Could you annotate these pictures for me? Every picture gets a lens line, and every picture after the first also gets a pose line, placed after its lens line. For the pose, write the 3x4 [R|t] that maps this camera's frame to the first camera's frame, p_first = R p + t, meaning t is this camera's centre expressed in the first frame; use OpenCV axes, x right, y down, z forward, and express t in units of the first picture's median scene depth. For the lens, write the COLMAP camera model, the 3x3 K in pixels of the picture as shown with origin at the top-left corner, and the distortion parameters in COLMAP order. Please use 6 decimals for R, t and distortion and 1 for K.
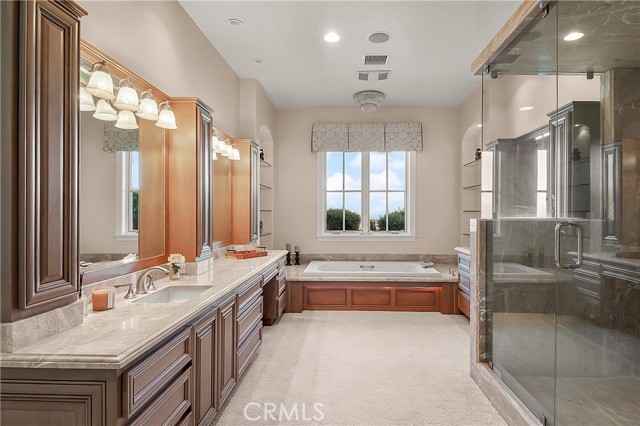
lens RADIAL K [[328.3, 0, 340.7], [0, 328.3, 213.6], [0, 0, 1]] dist [-0.014635, -0.003069]
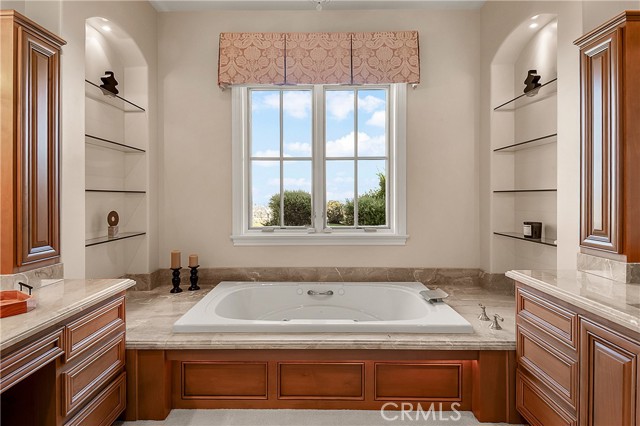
lens RADIAL K [[363.0, 0, 306.0], [0, 363.0, 196.8], [0, 0, 1]] dist [0.017536, -0.001812]
pose [[0.999993, -0.003694, -0.000049, 0.071816], [0.003694, 0.999991, -0.002297, 0.001650], [0.000058, 0.002297, 0.999997, 0.485538]]
